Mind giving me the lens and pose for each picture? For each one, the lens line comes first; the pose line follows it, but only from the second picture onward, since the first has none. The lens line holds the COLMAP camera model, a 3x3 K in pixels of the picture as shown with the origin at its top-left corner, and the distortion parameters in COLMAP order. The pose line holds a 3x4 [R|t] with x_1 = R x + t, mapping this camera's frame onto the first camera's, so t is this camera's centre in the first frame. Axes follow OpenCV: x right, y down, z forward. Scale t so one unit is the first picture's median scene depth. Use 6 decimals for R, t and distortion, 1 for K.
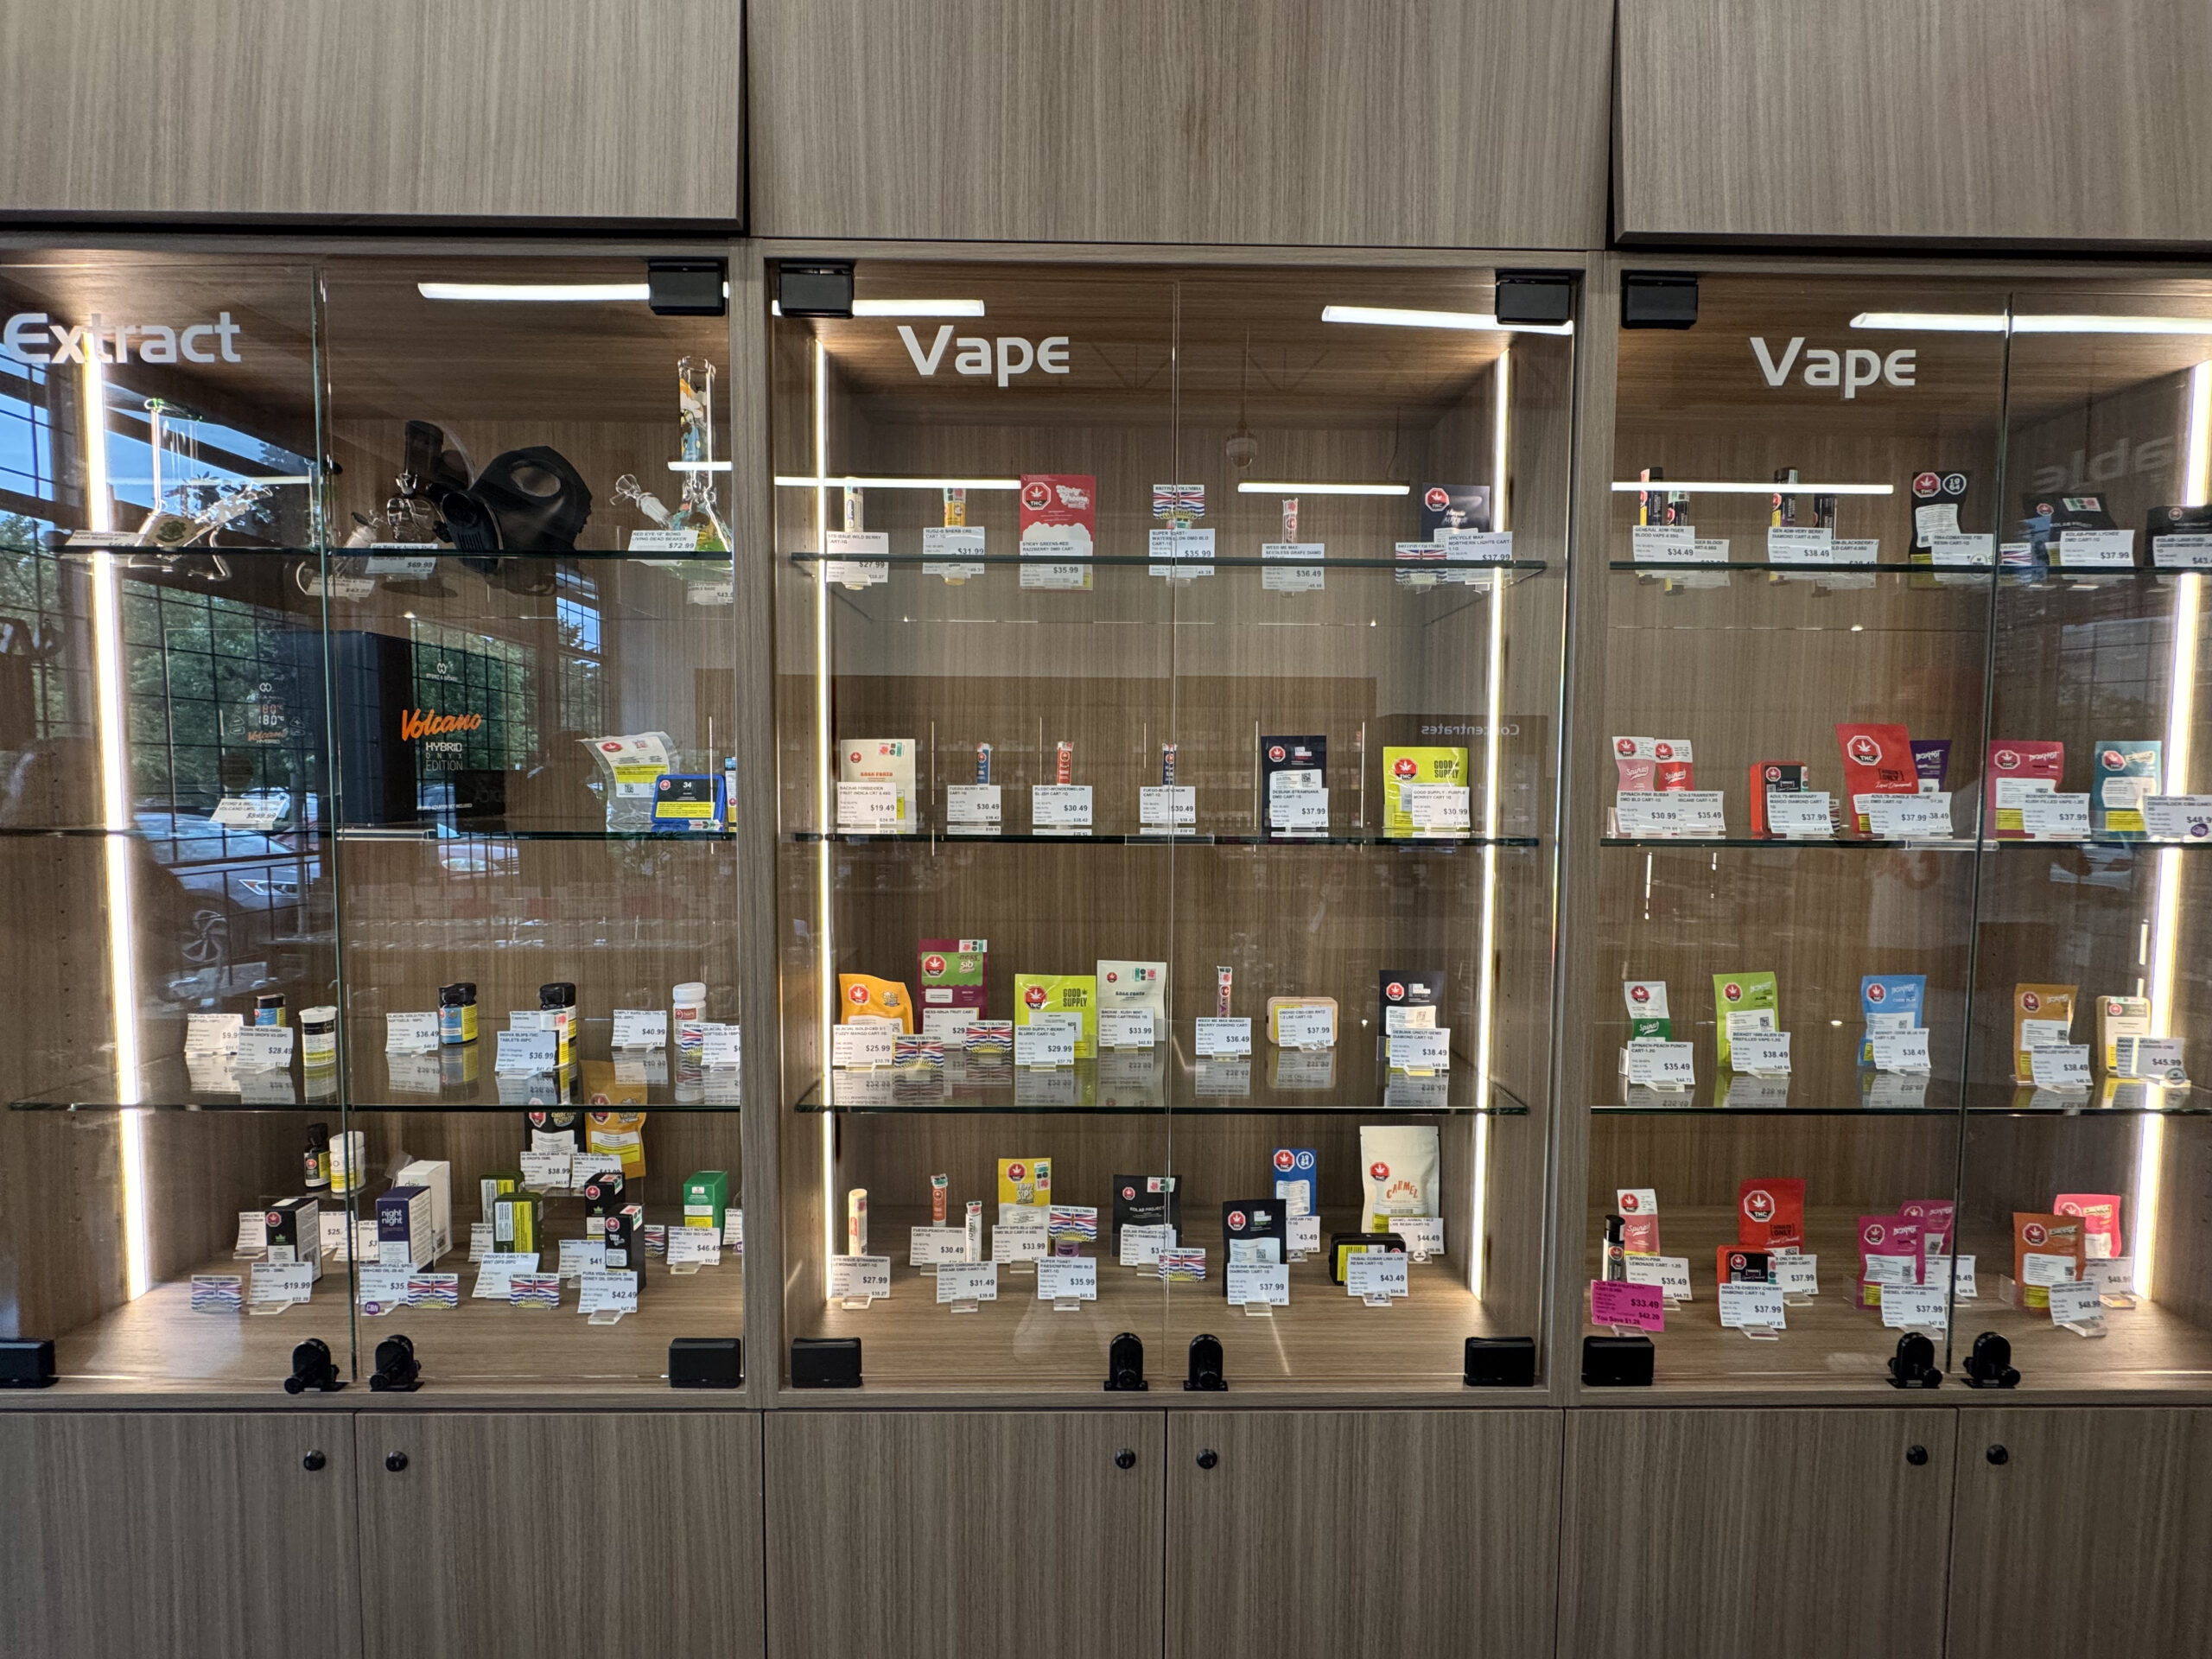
lens RADIAL K [[888.9, 0, 1103.7], [0, 888.9, 831.9], [0, 0, 1]] dist [-0.004550, -0.000408]
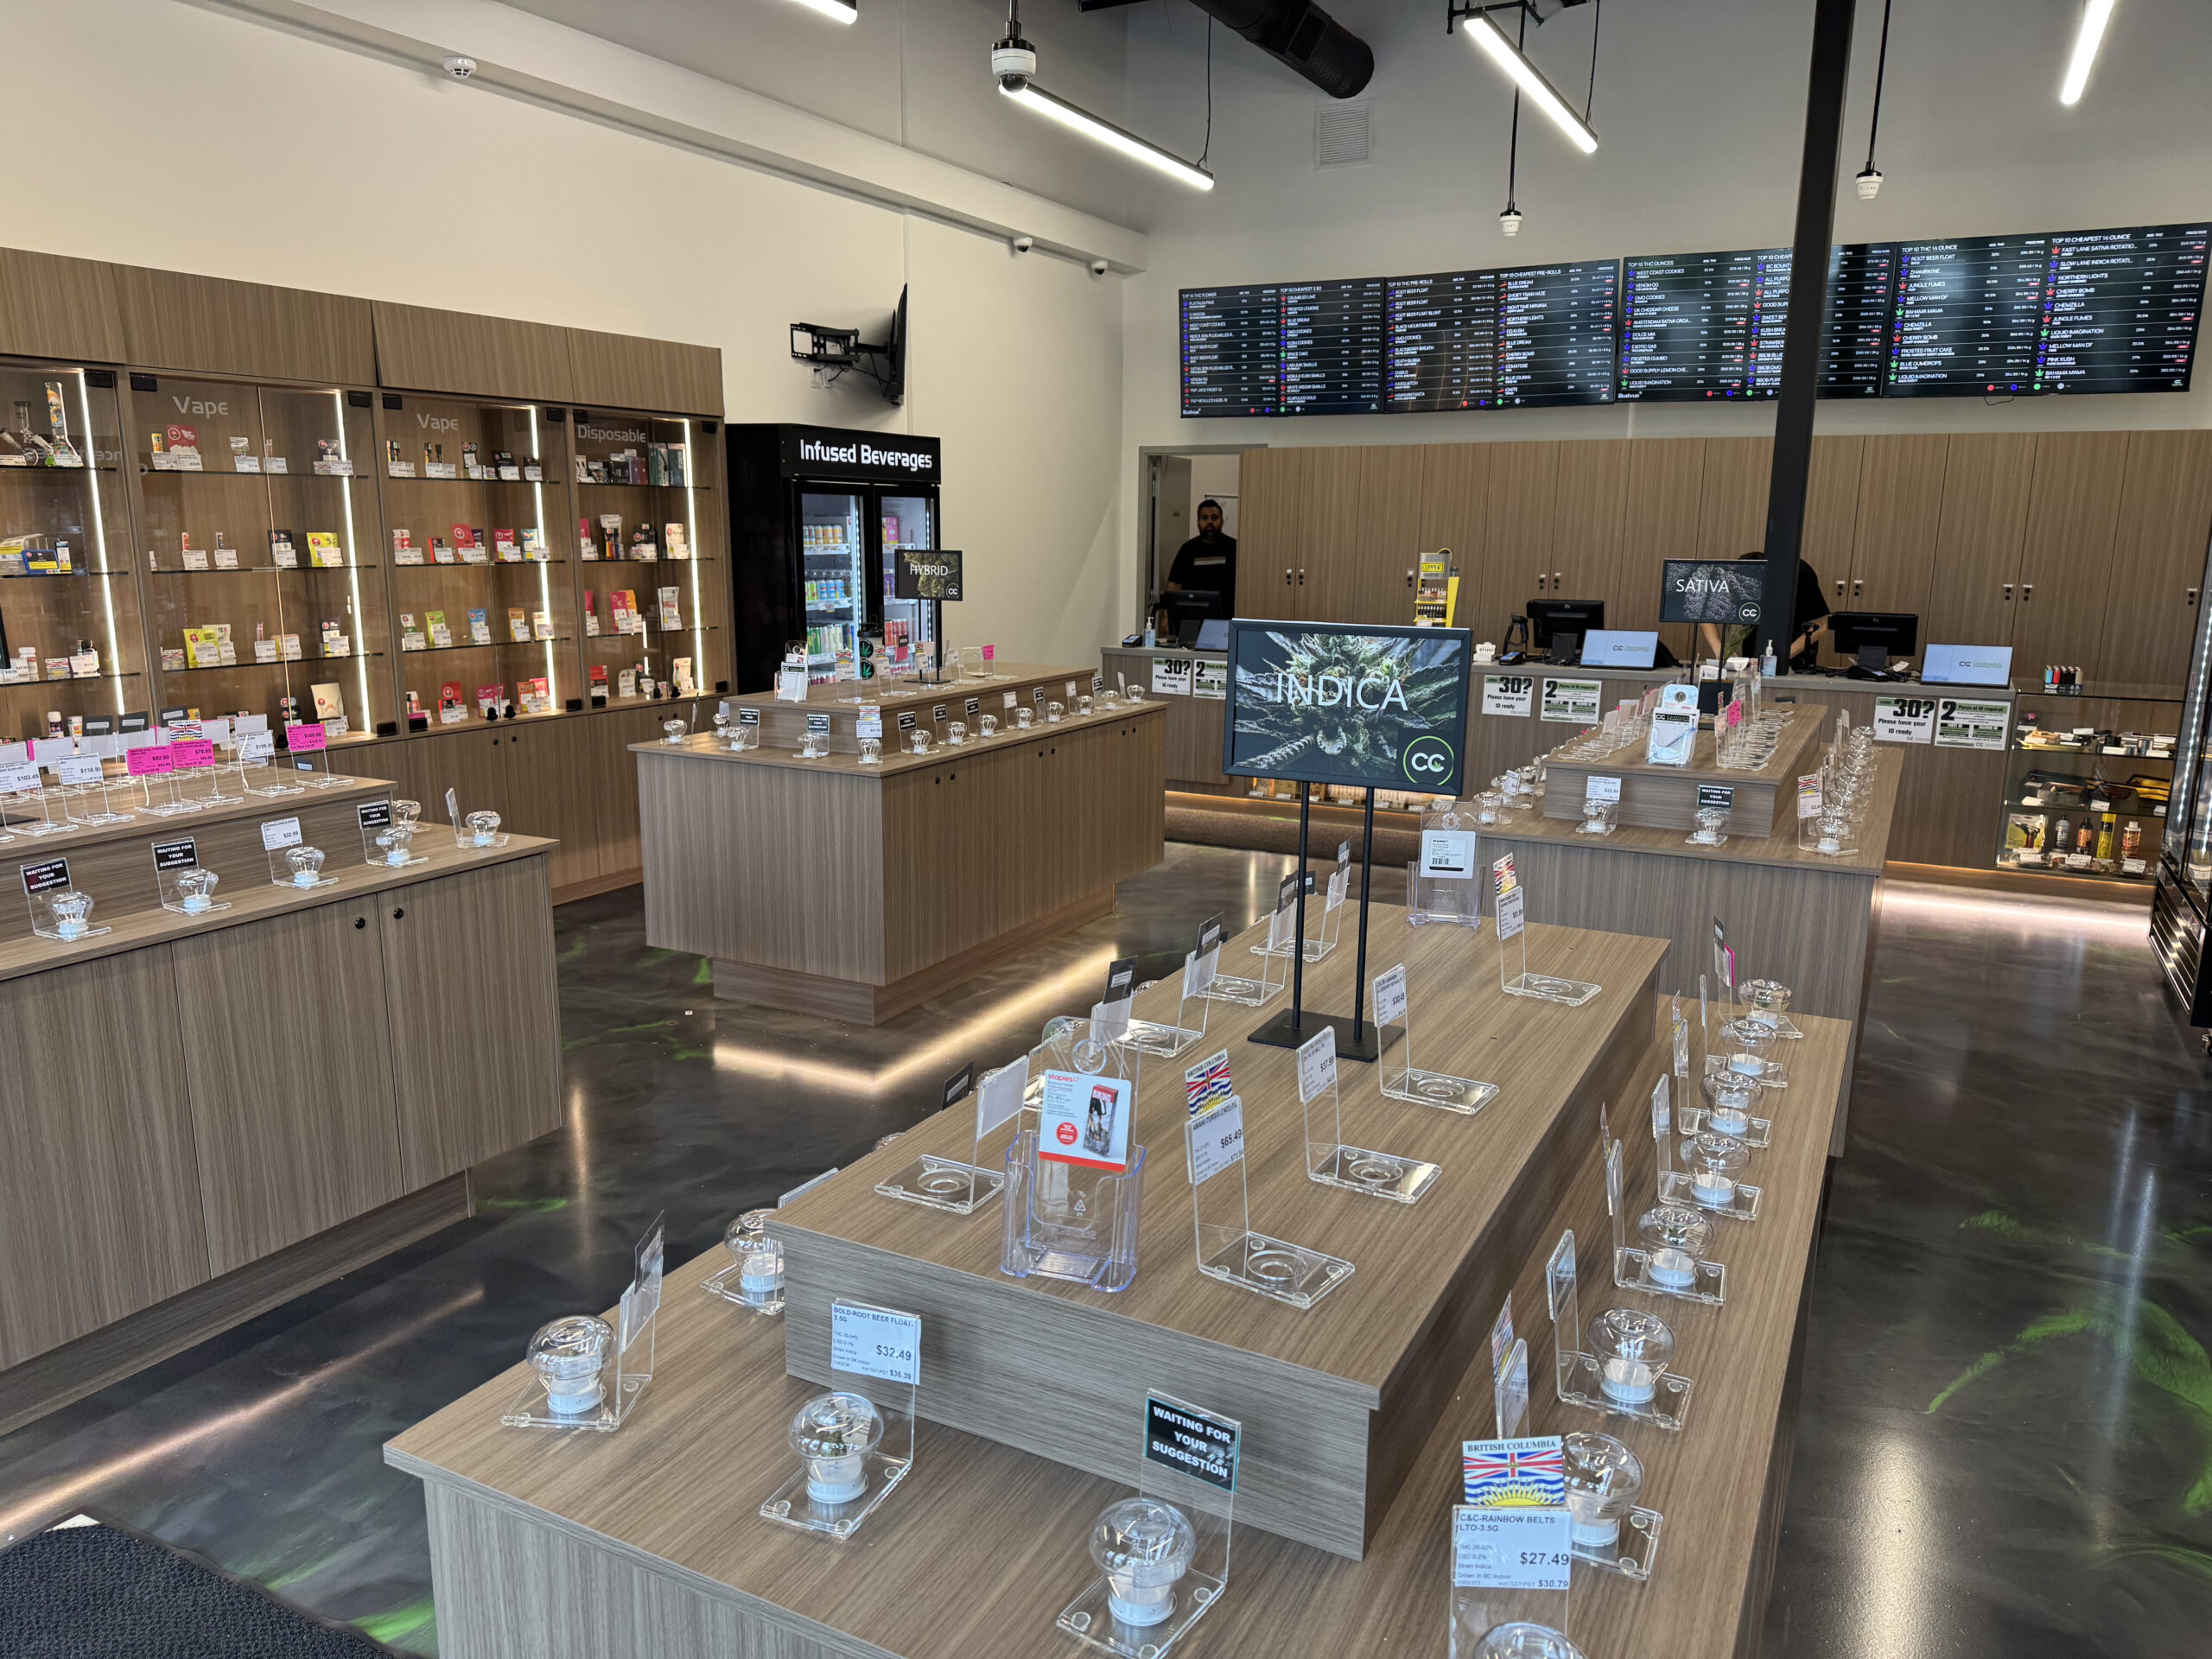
lens RADIAL K [[1550.0, 0, 1118.1], [0, 1550.0, 848.0], [0, 0, 1]] dist [-0.015070, -0.006904]
pose [[0.468972, -0.184989, 0.863623, -2.842522], [0.040310, 0.981283, 0.188303, 0.060732], [-0.882293, -0.053496, 0.467651, -3.511298]]
